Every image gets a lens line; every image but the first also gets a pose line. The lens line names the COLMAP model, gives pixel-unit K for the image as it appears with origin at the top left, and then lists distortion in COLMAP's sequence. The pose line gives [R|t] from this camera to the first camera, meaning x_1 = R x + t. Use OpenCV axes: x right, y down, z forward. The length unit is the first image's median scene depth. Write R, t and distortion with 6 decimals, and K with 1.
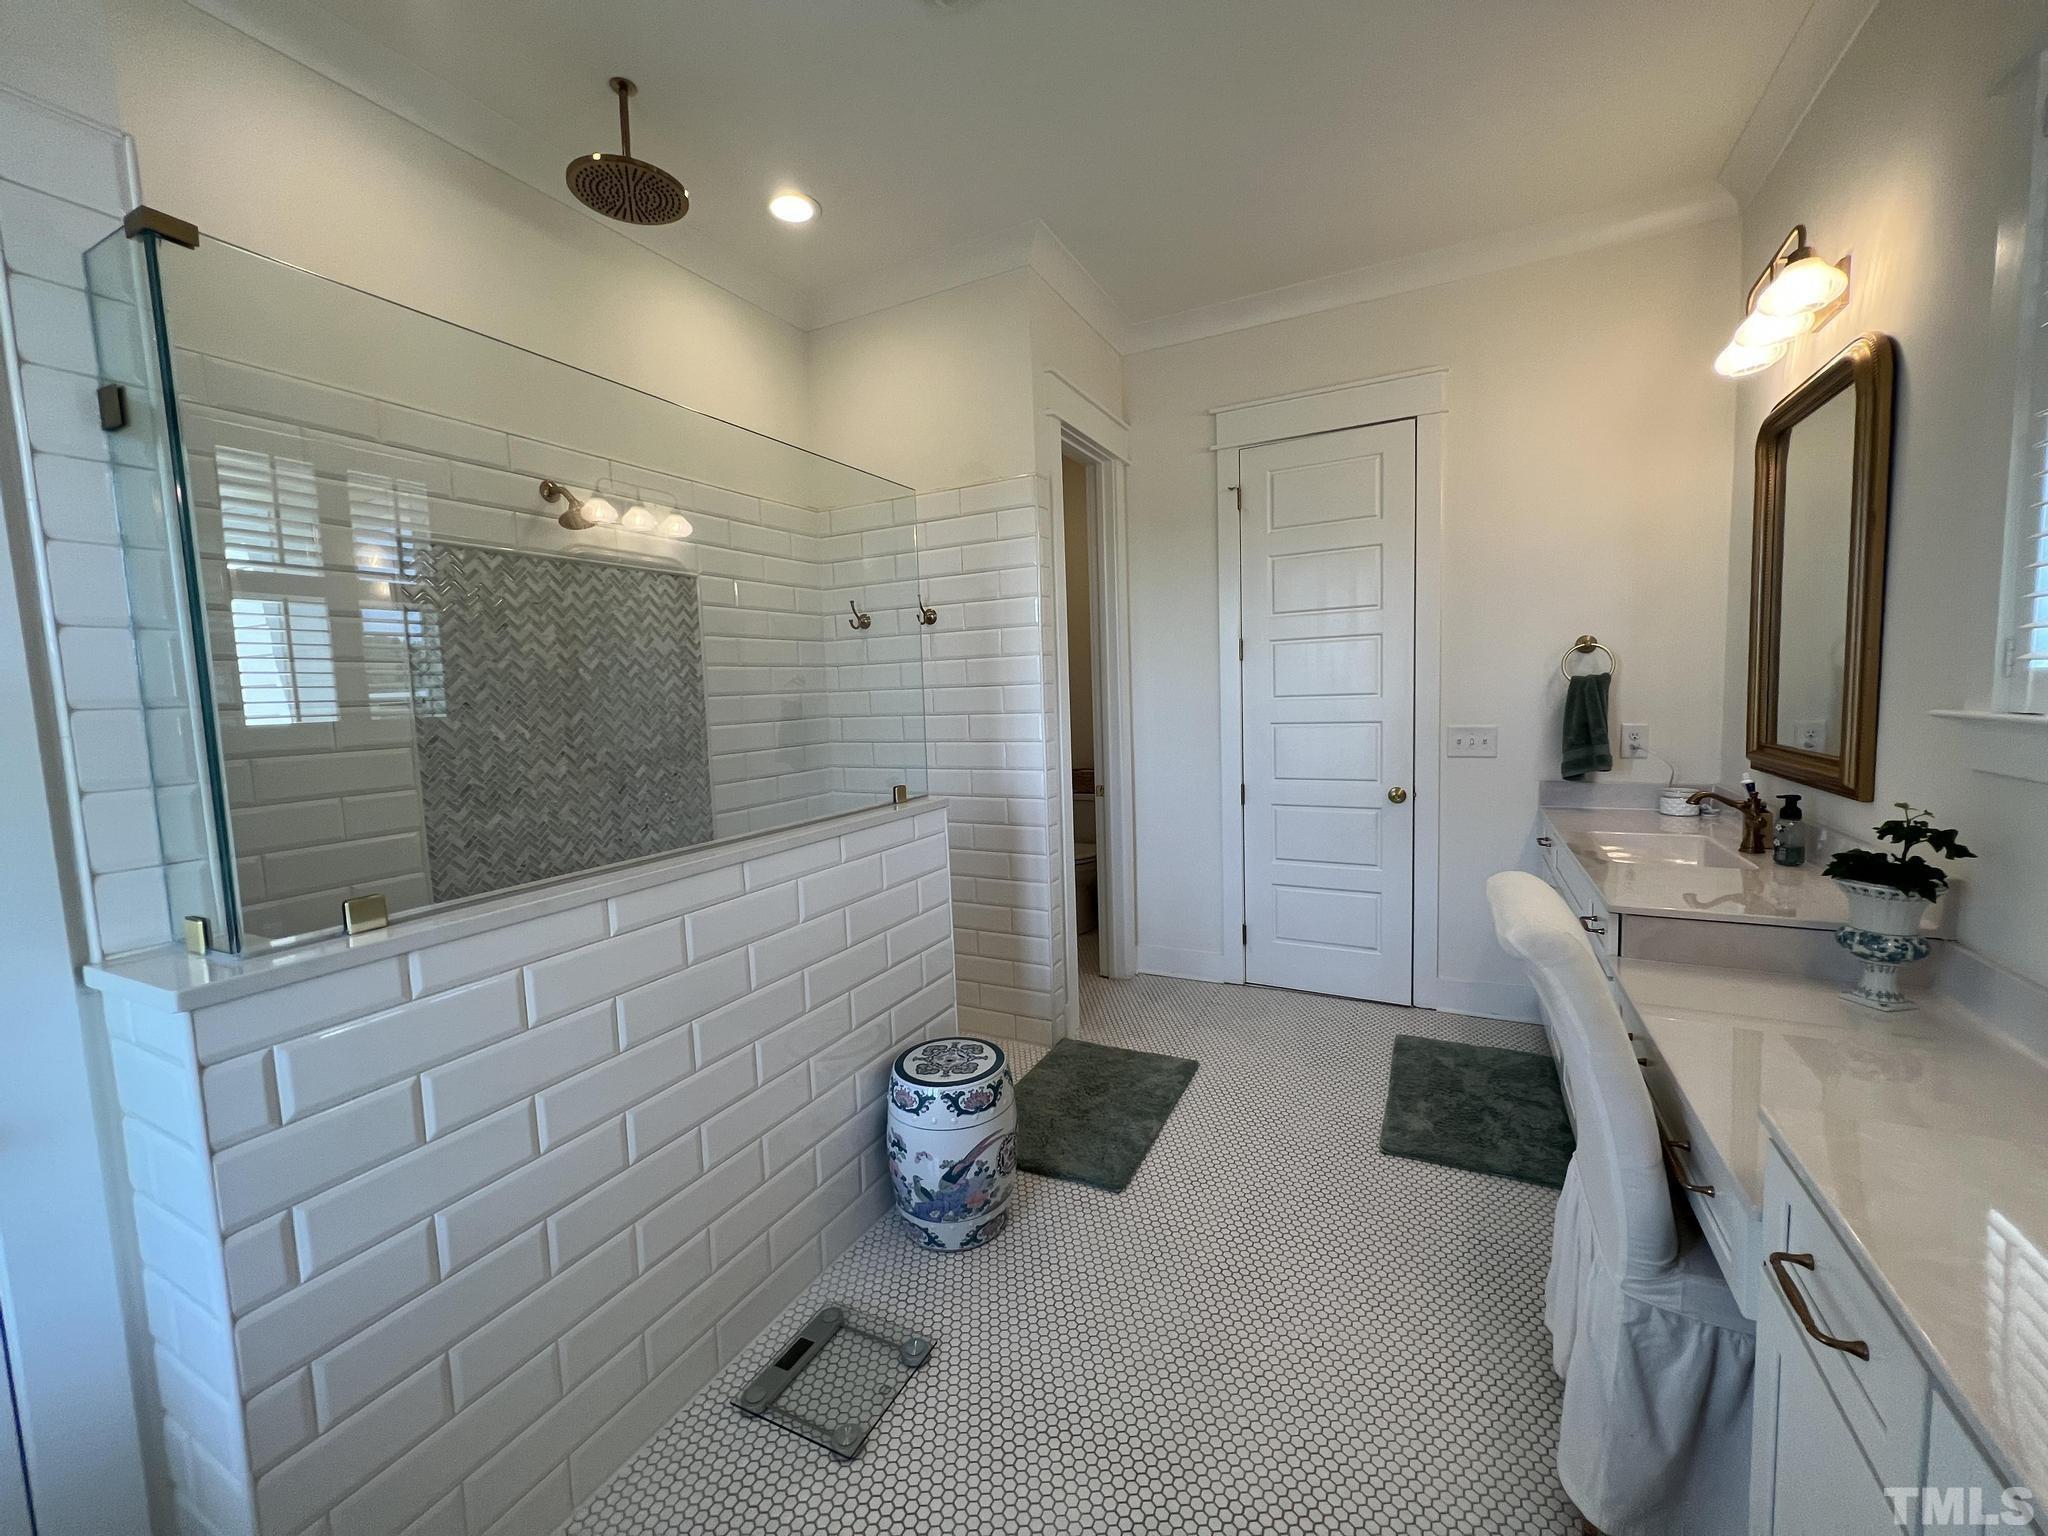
lens RADIAL K [[820.7, 0, 1024.1], [0, 820.7, 768.5], [0, 0, 1]] dist [-0.000128, 0.000420]
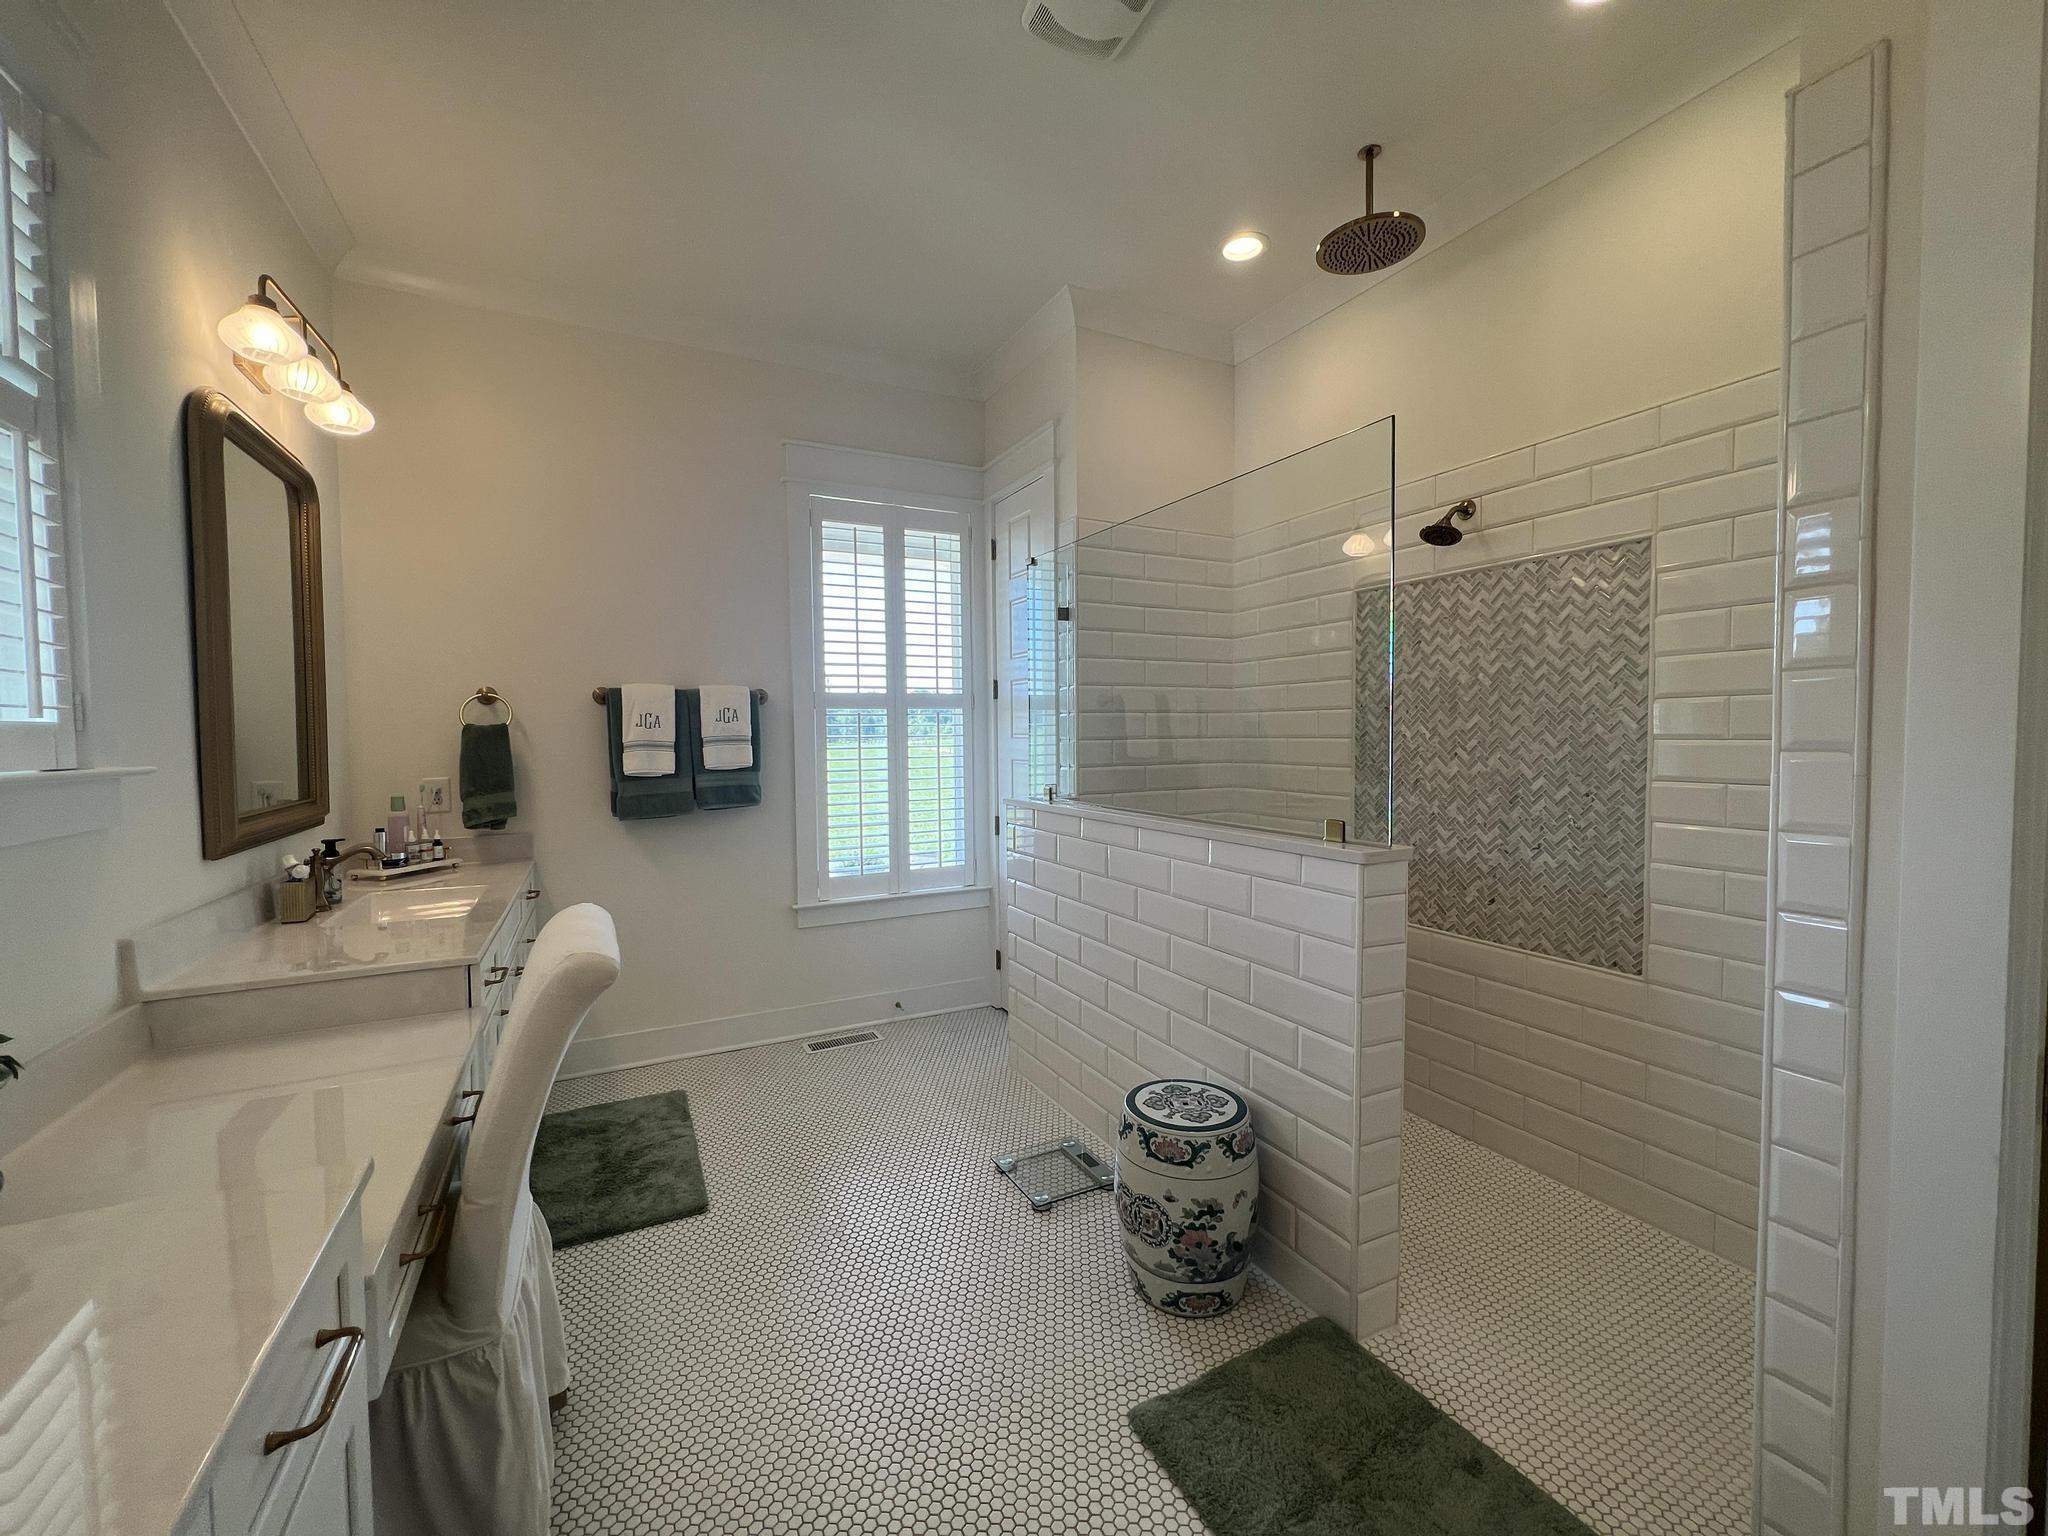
lens RADIAL K [[820.7, 0, 1020.0], [0, 820.7, 762.1], [0, 0, 1]] dist [-0.000128, 0.000420]
pose [[-0.582855, 0.071992, -0.809380, 0.629070], [-0.047744, 0.991313, 0.122556, -0.110780], [0.811172, 0.110076, -0.574355, 1.137144]]
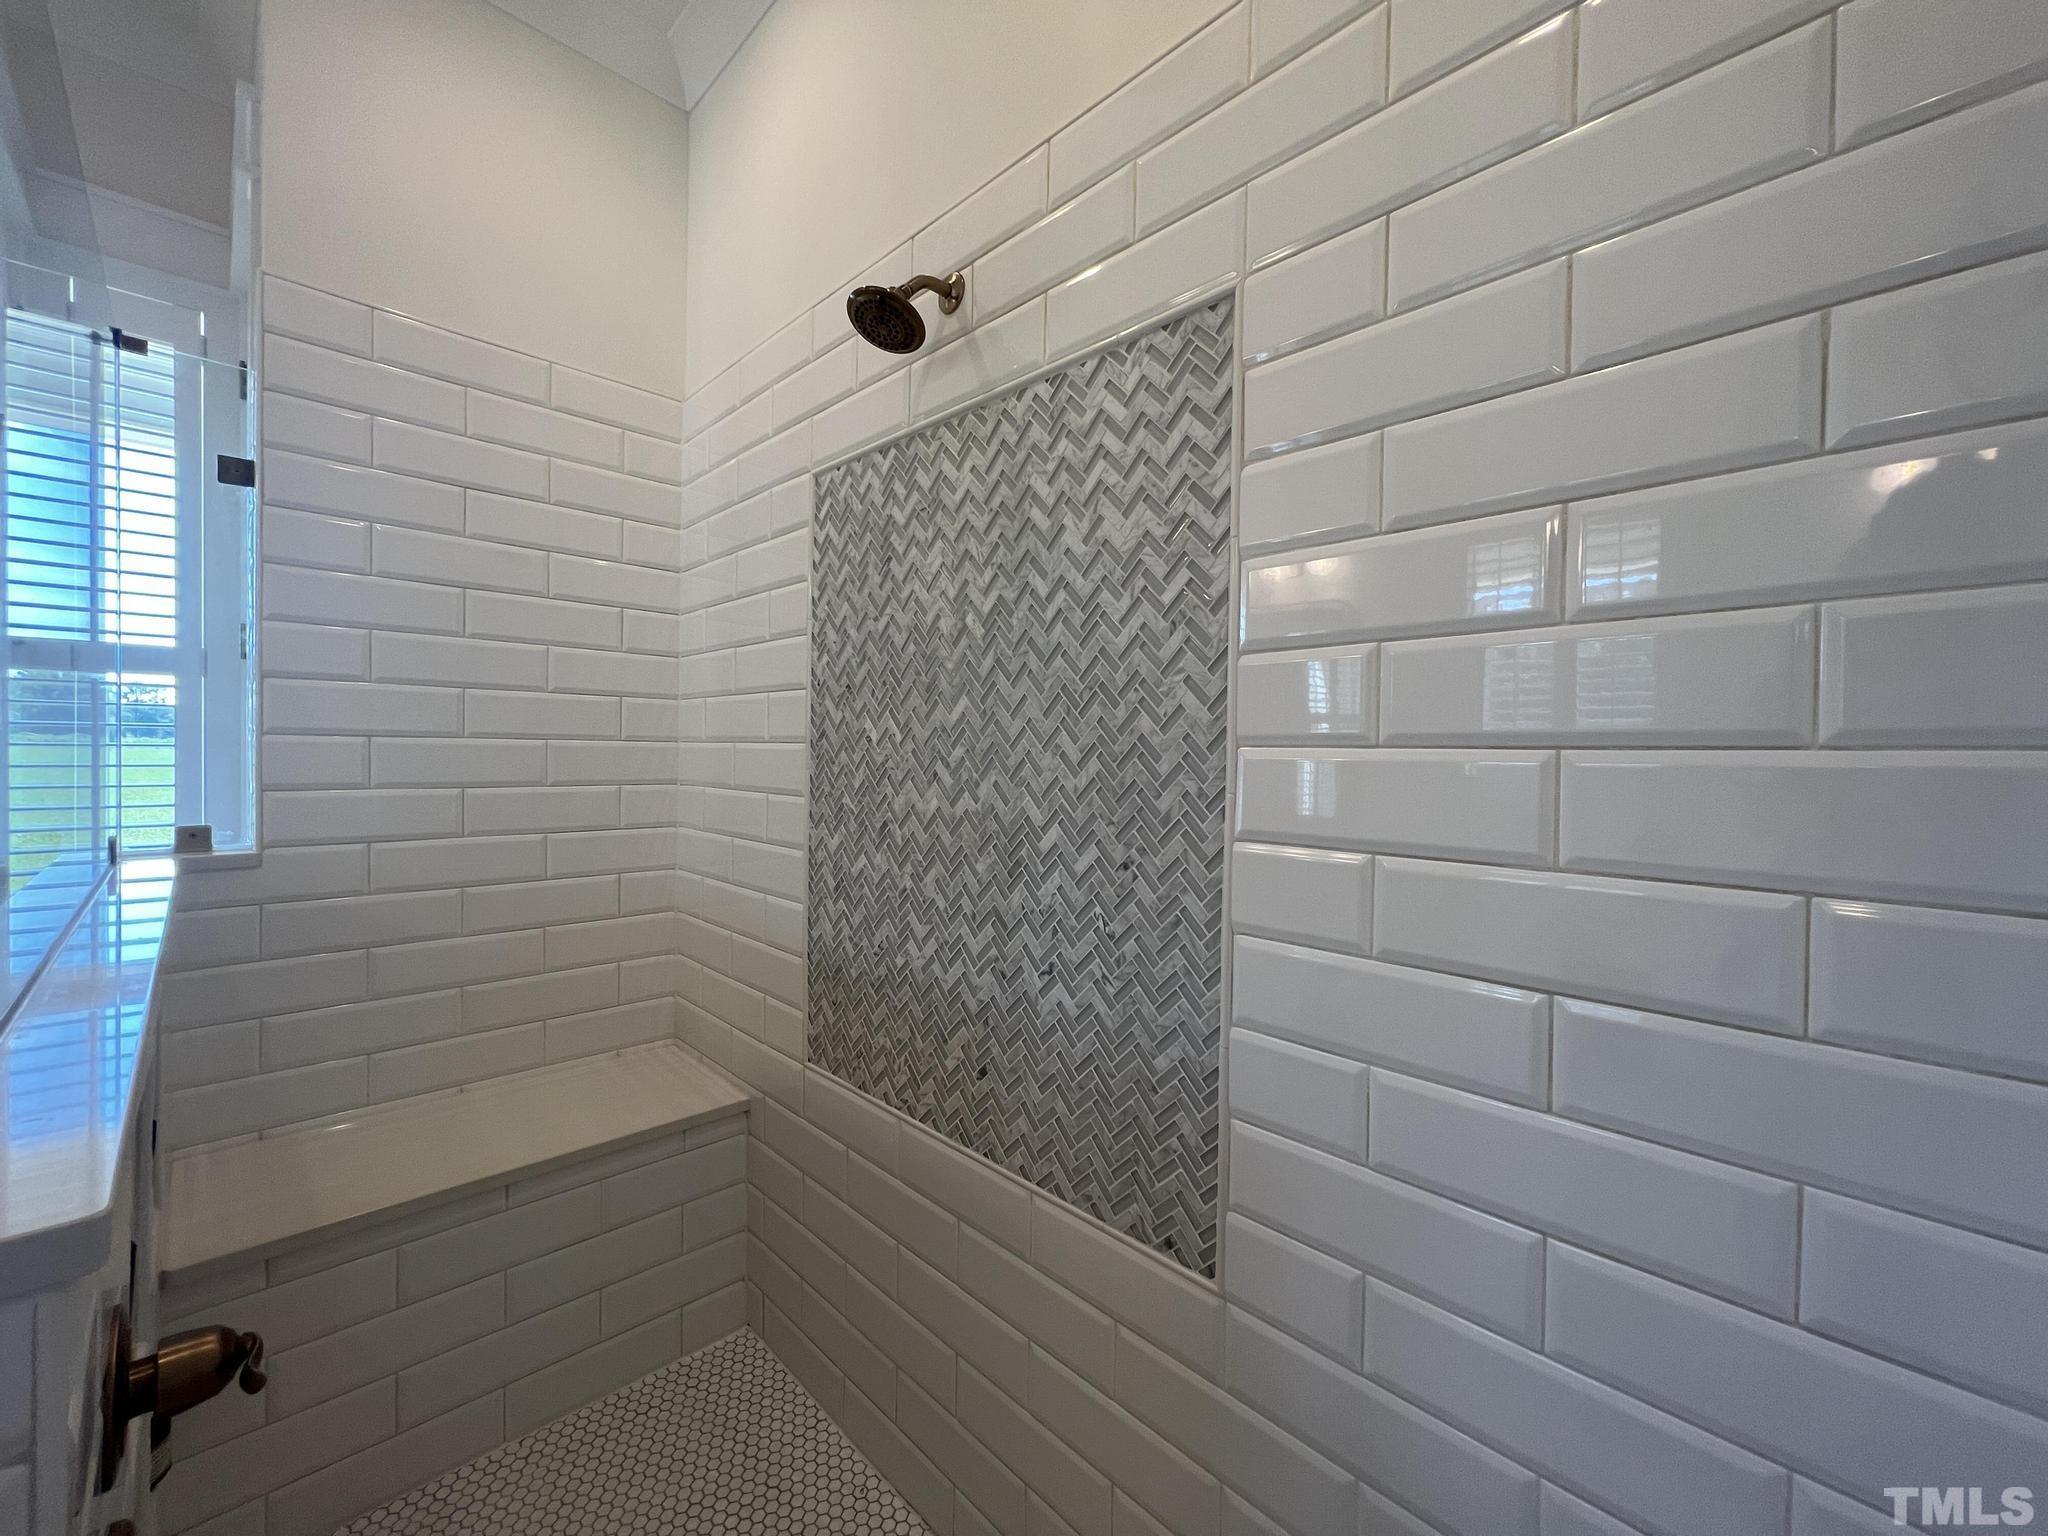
lens RADIAL K [[817.2, 0, 1022.2], [0, 817.2, 760.7], [0, 0, 1]] dist [-0.003254, -0.000066]
pose [[-0.314250, 0.042364, -0.948394, -0.064173], [-0.095732, 0.992497, 0.076054, -0.073383], [0.944501, 0.114691, -0.307837, 1.201830]]
